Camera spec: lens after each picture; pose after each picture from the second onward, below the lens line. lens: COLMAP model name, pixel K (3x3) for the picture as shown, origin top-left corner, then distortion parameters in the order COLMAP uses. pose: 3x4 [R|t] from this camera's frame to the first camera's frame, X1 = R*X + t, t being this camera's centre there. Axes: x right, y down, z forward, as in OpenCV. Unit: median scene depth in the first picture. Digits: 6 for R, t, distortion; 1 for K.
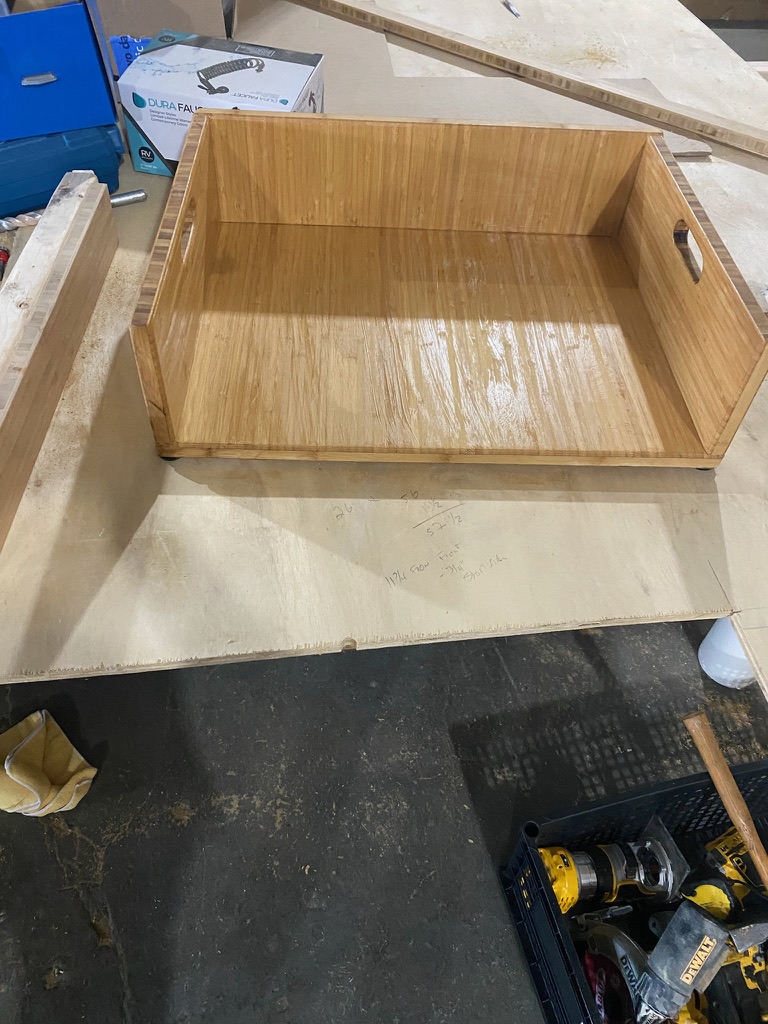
lens RADIAL K [[835.8, 0, 384.0], [0, 835.8, 512.0], [0, 0, 1]] dist [-0.003429, 0.018580]
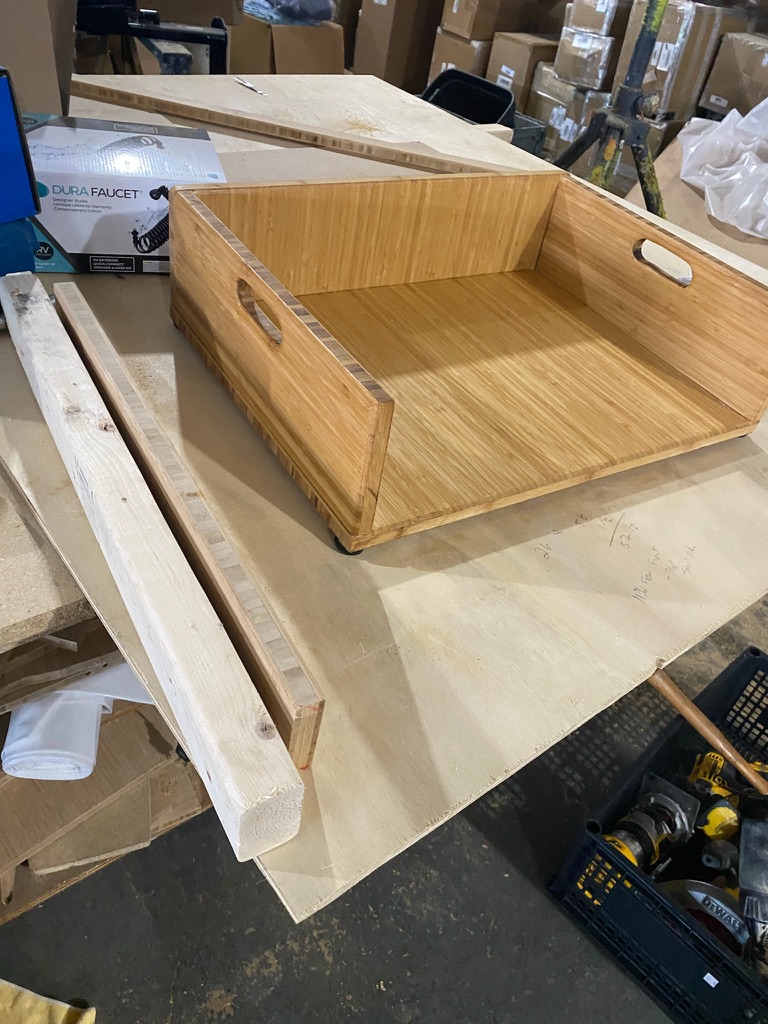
lens RADIAL K [[835.8, 0, 384.0], [0, 835.8, 512.0], [0, 0, 1]] dist [-0.003429, 0.018580]
pose [[0.852228, -0.258096, 0.455075, -0.489065], [0.297624, 0.954549, -0.015994, -0.064025], [-0.430264, 0.149072, 0.890309, 0.149769]]
